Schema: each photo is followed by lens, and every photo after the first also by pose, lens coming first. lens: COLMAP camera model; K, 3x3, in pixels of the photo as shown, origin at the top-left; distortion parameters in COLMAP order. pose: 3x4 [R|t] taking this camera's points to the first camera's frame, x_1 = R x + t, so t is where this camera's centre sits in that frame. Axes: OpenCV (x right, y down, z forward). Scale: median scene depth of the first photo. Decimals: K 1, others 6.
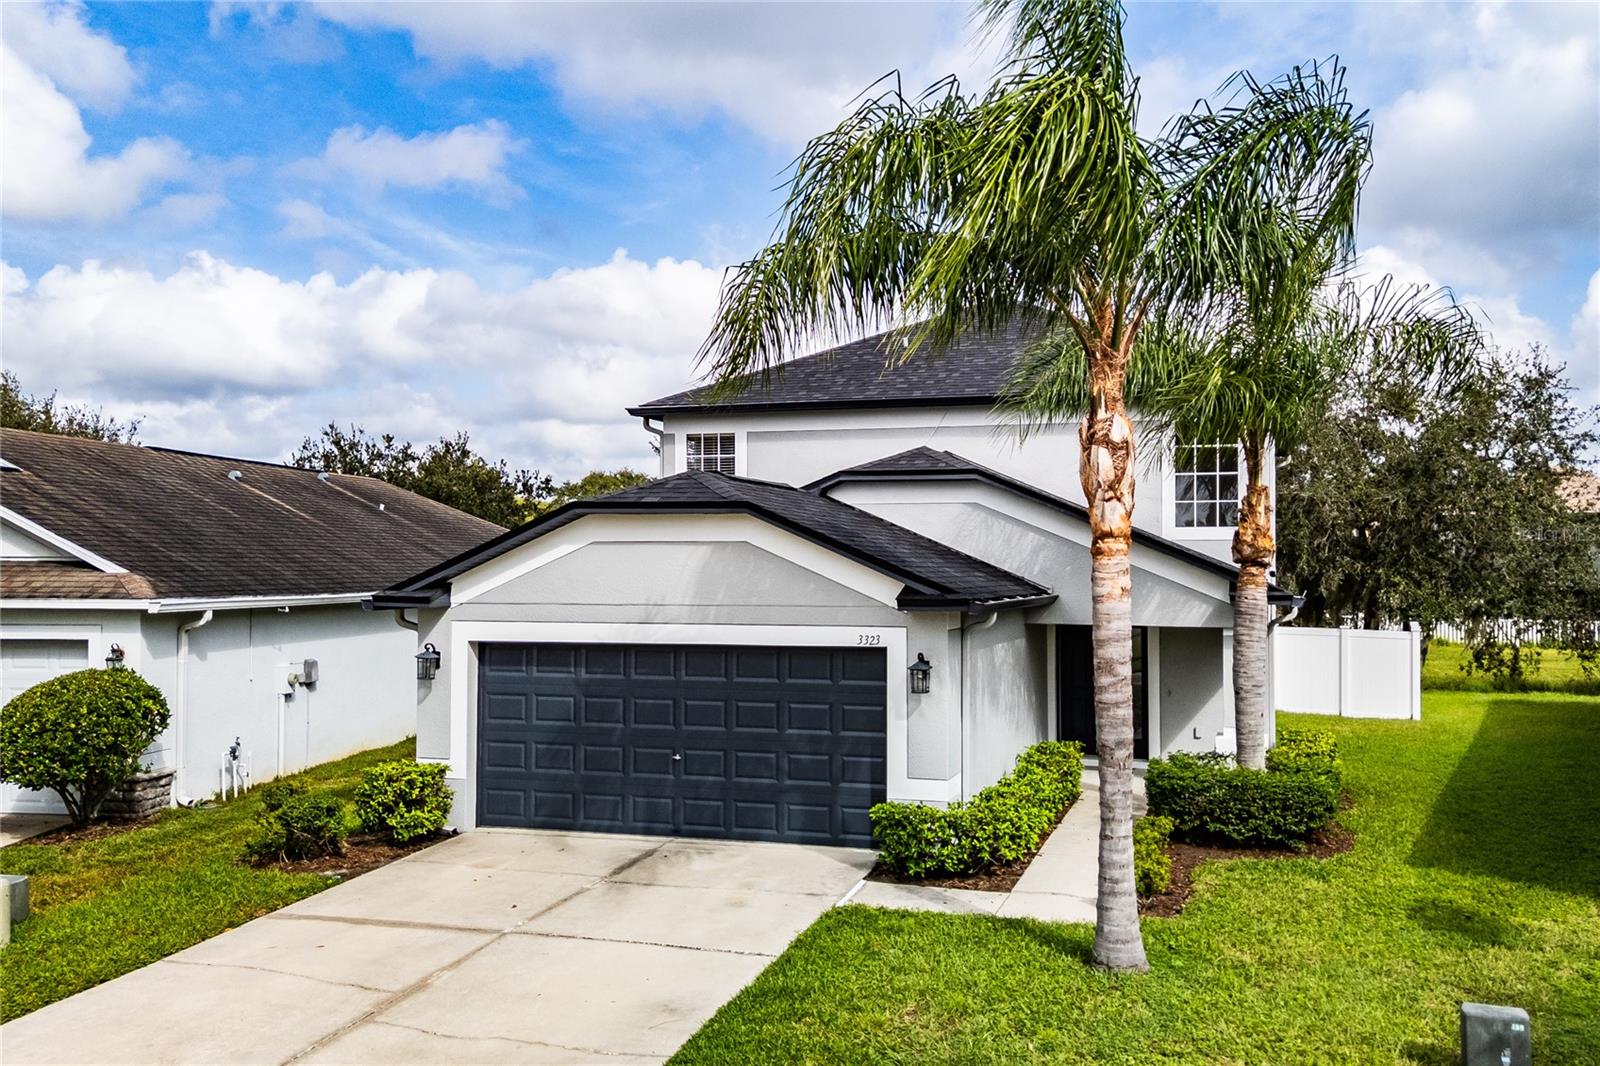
lens RADIAL K [[1391.3, 0, 800.0], [0, 1391.3, 533.0], [0, 0, 1]] dist [0.089945, -0.145086]
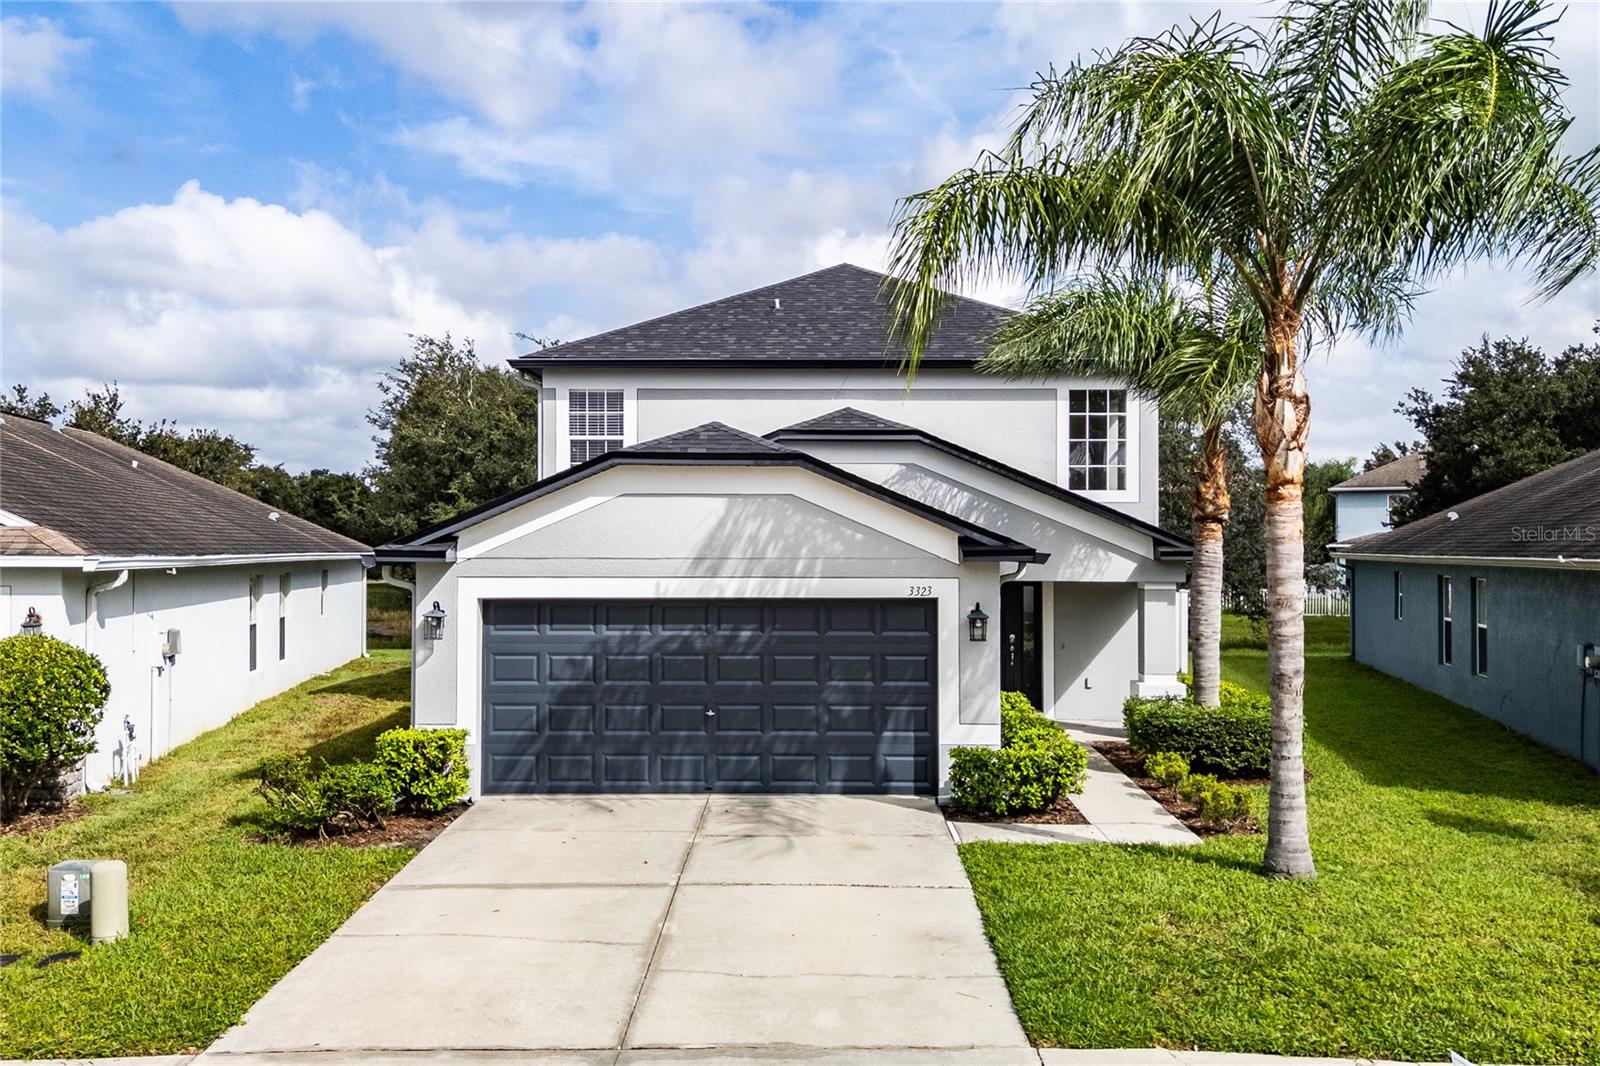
lens RADIAL K [[1432.9, 0, 800.0], [0, 1432.9, 533.0], [0, 0, 1]] dist [0.099982, -0.180599]
pose [[0.962518, 0.001881, 0.271212, -0.307558], [-0.006198, 0.999867, 0.015060, 0.018206], [-0.271148, -0.016176, 0.962402, 0.010999]]
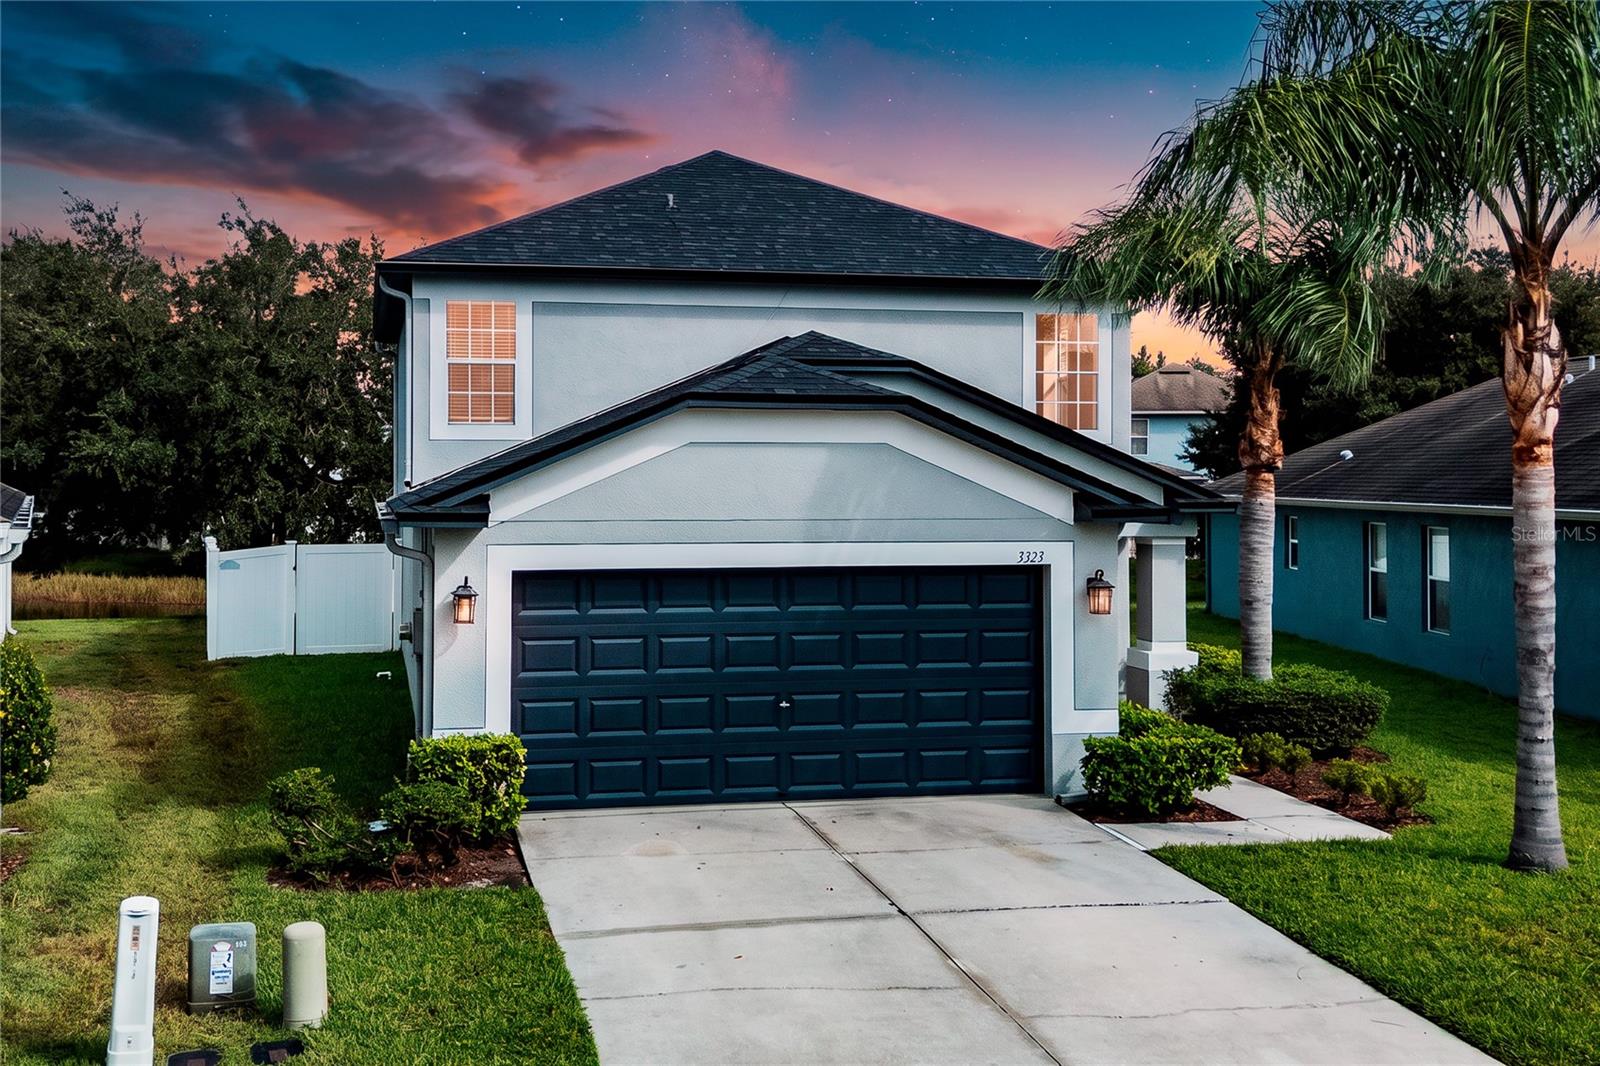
lens RADIAL K [[1750.1, 0, 775.3], [0, 1750.1, 449.6], [0, 0, 1]] dist [0.139580, -0.357782]
pose [[0.879800, 0.005863, 0.475309, -0.596367], [-0.011085, 0.999905, 0.008183, 0.001717], [-0.475216, -0.012468, 0.879781, 0.094950]]
